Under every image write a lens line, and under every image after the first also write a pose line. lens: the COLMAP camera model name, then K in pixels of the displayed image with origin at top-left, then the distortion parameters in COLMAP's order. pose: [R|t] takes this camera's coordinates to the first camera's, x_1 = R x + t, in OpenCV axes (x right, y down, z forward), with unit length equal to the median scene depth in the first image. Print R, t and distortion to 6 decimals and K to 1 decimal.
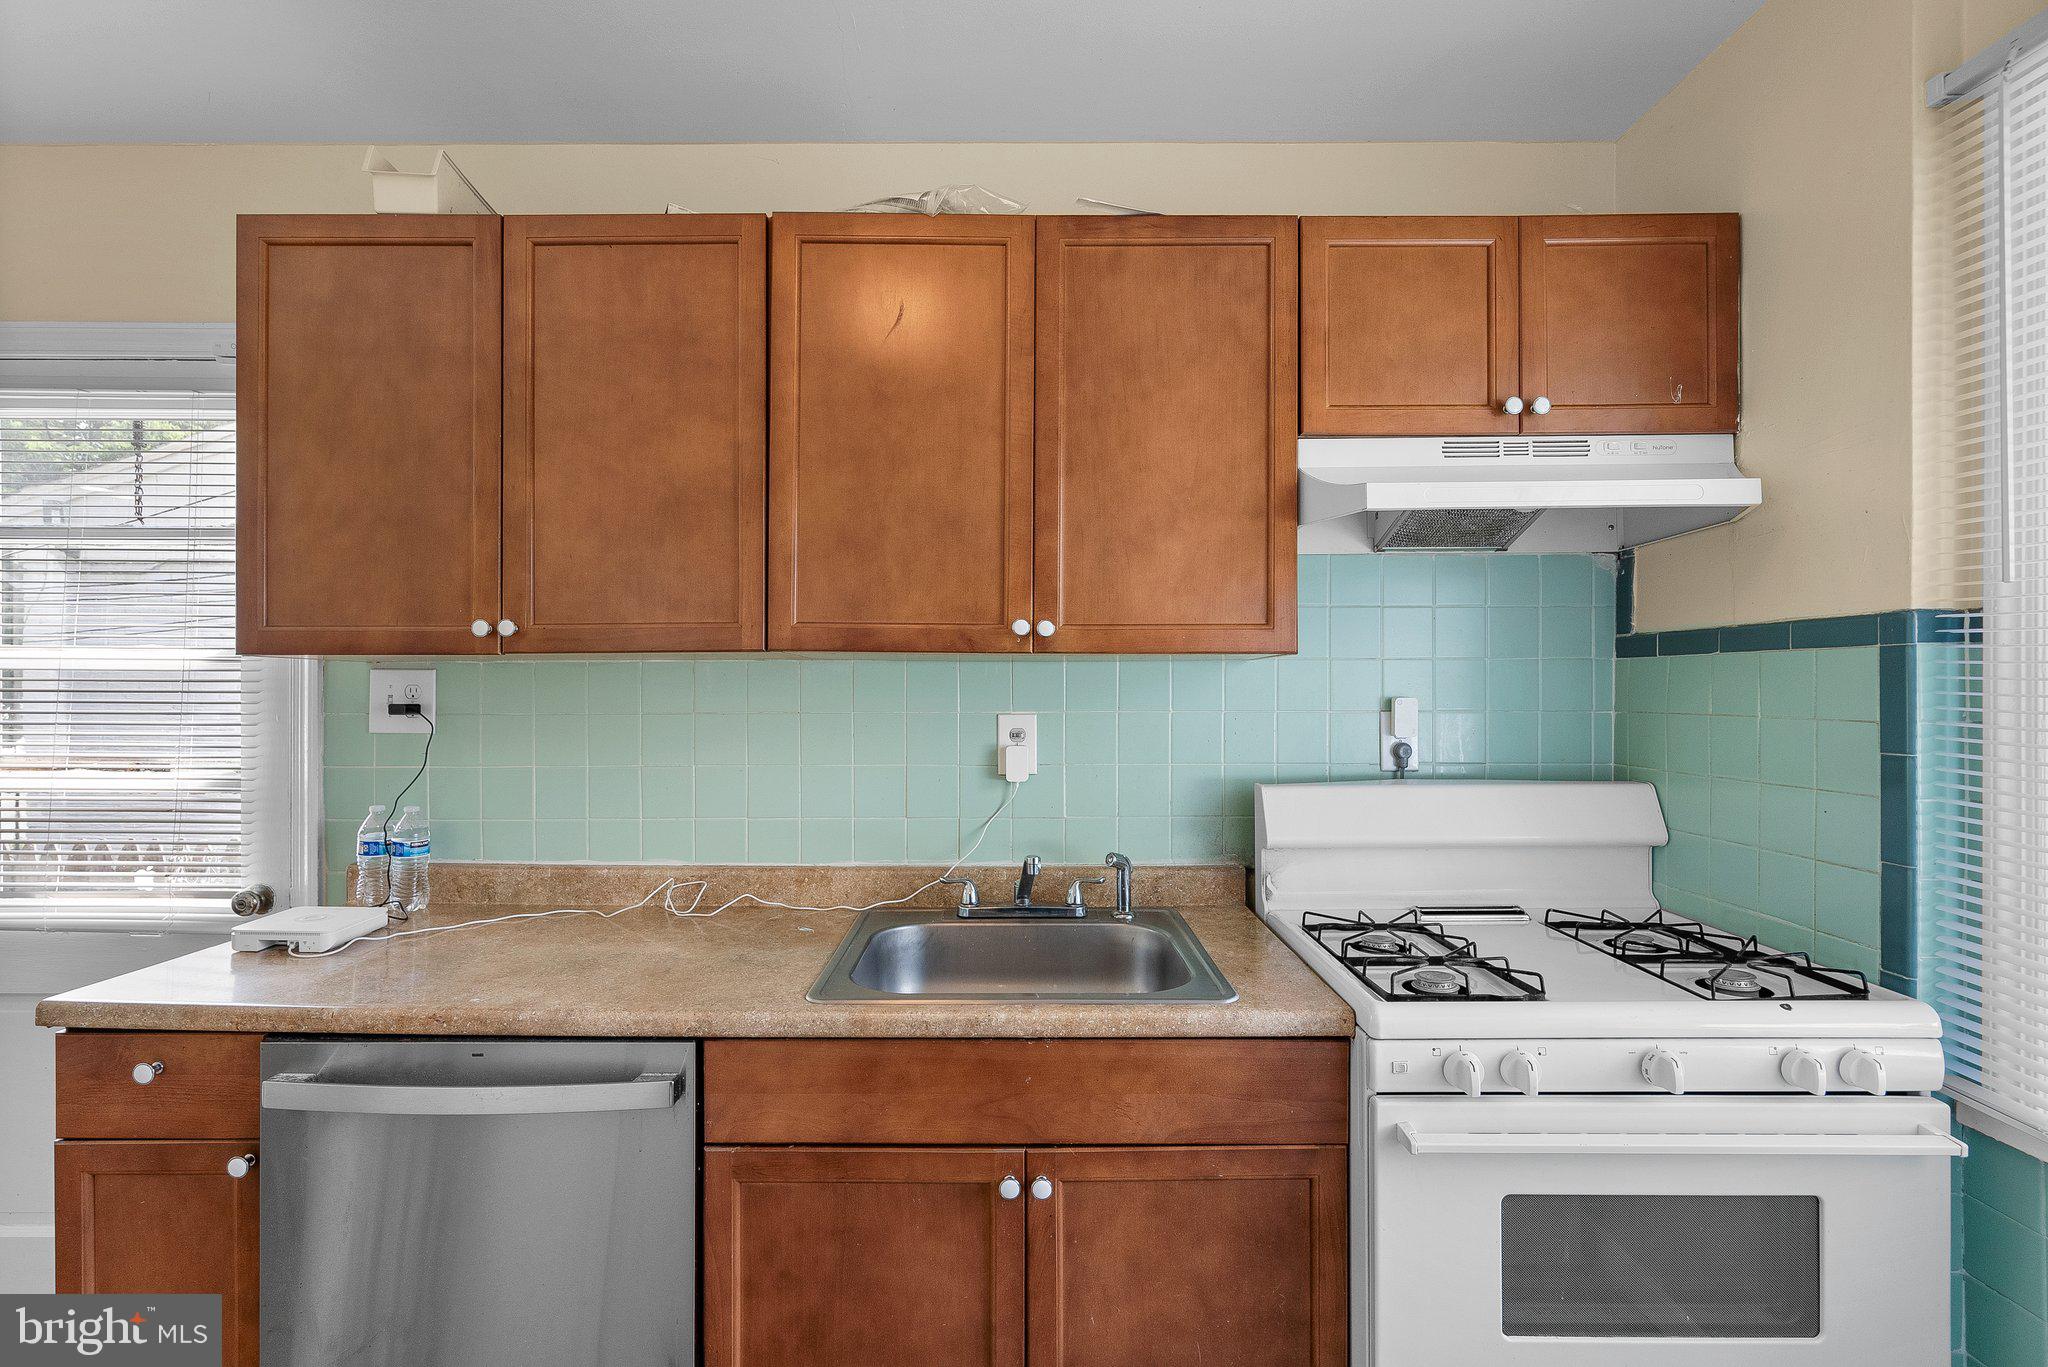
lens RADIAL K [[947.5, 0, 1022.5], [0, 947.5, 688.5], [0, 0, 1]] dist [0.000884, 0.000230]
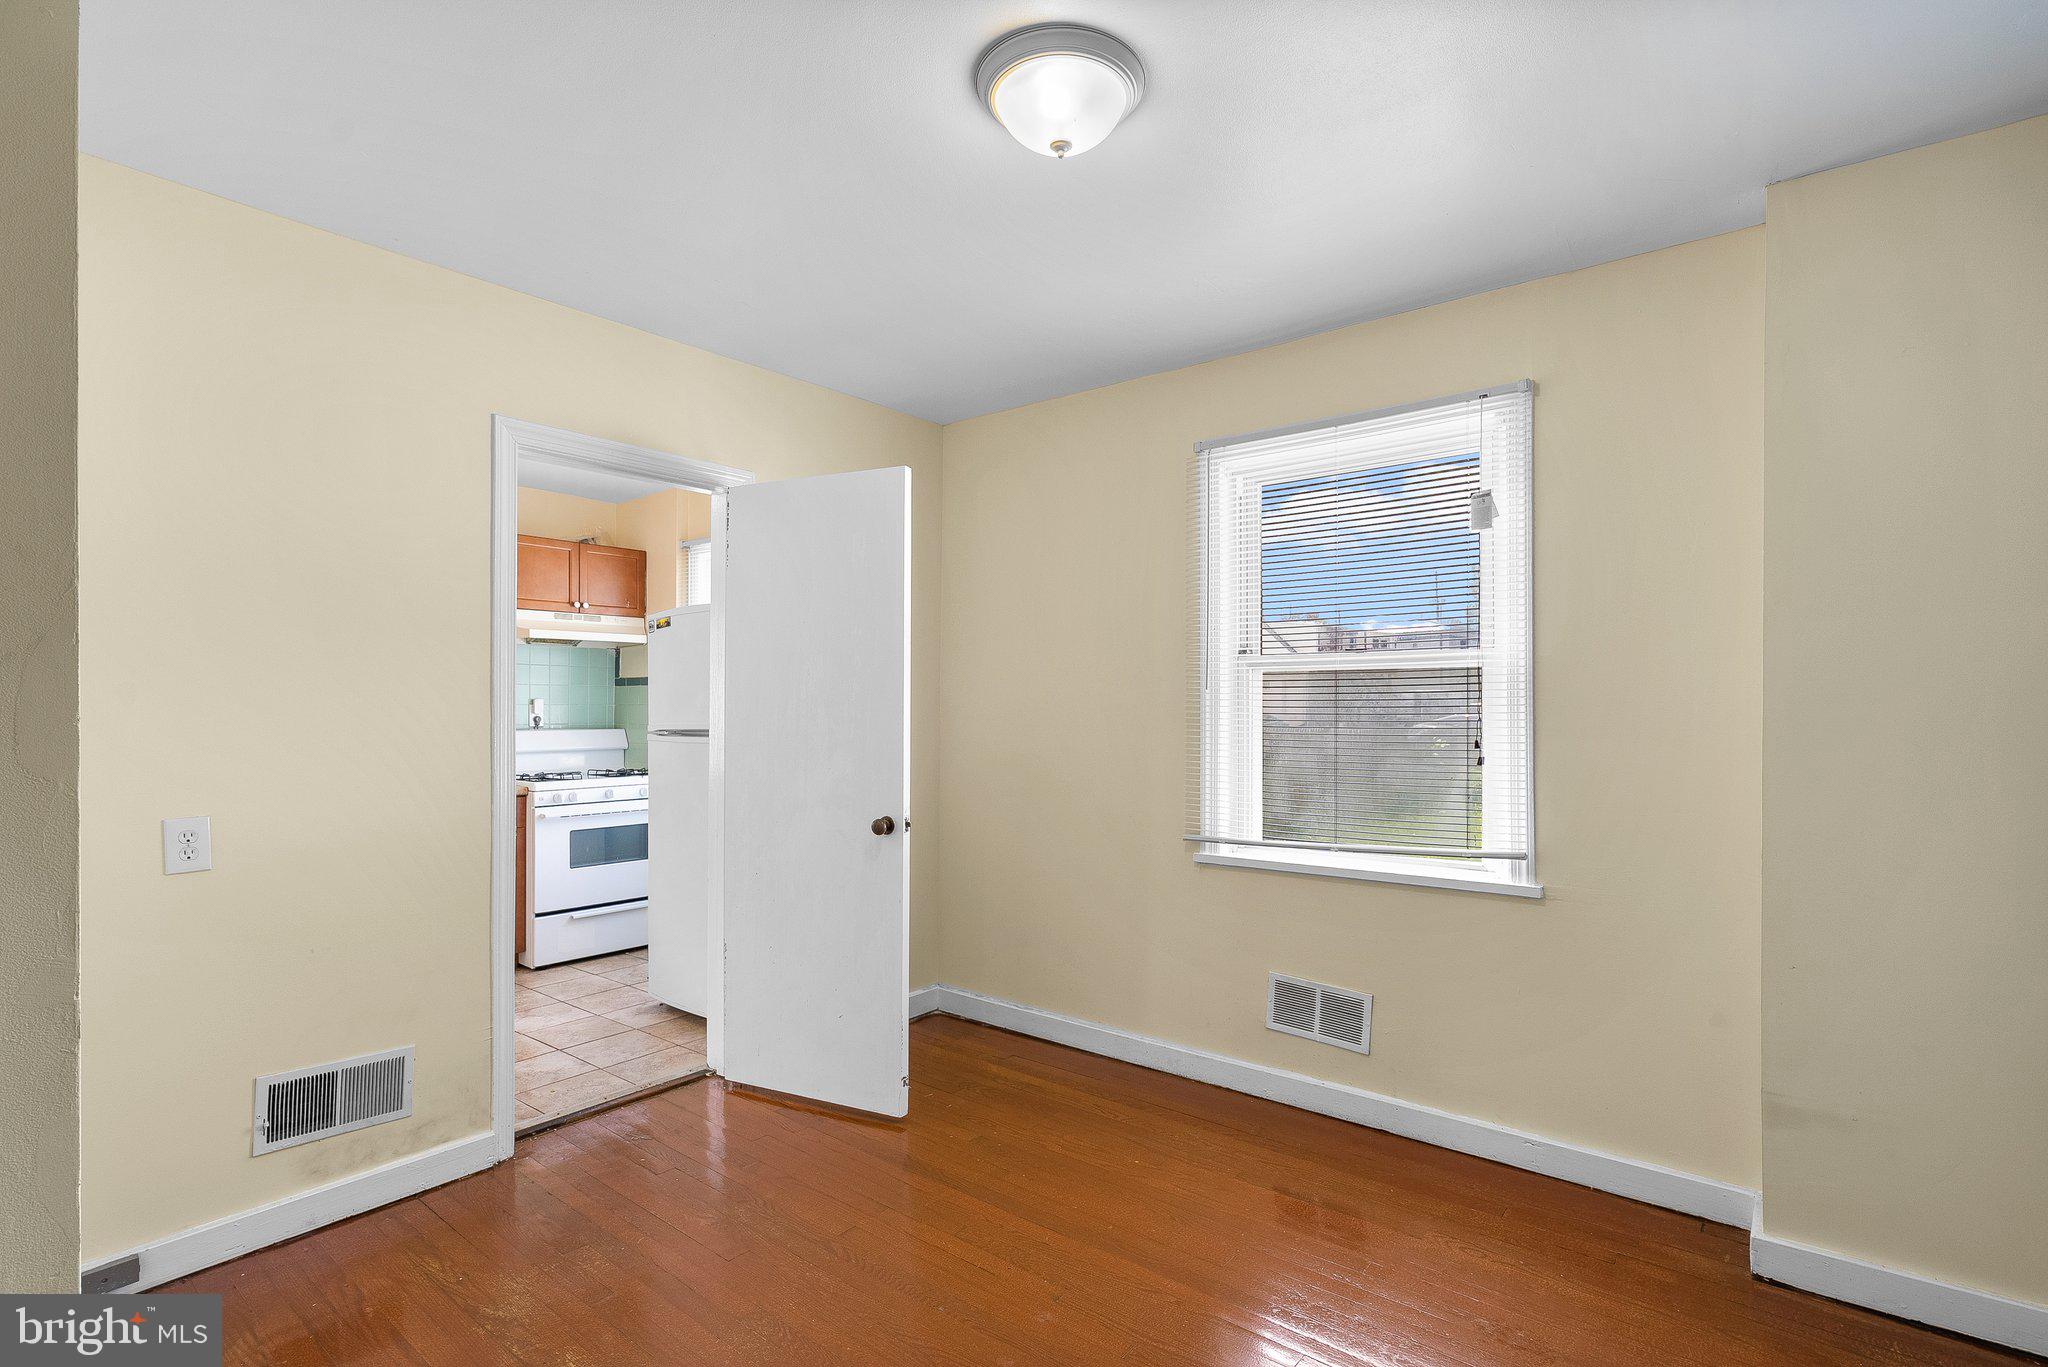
lens RADIAL K [[947.5, 0, 1031.4], [0, 947.5, 703.5], [0, 0, 1]] dist [0.000884, 0.000230]
pose [[0.625213, 0.006138, 0.780430, -0.955805], [-0.000319, 0.999971, -0.007609, 0.048428], [-0.780454, 0.004508, 0.625197, -2.064260]]
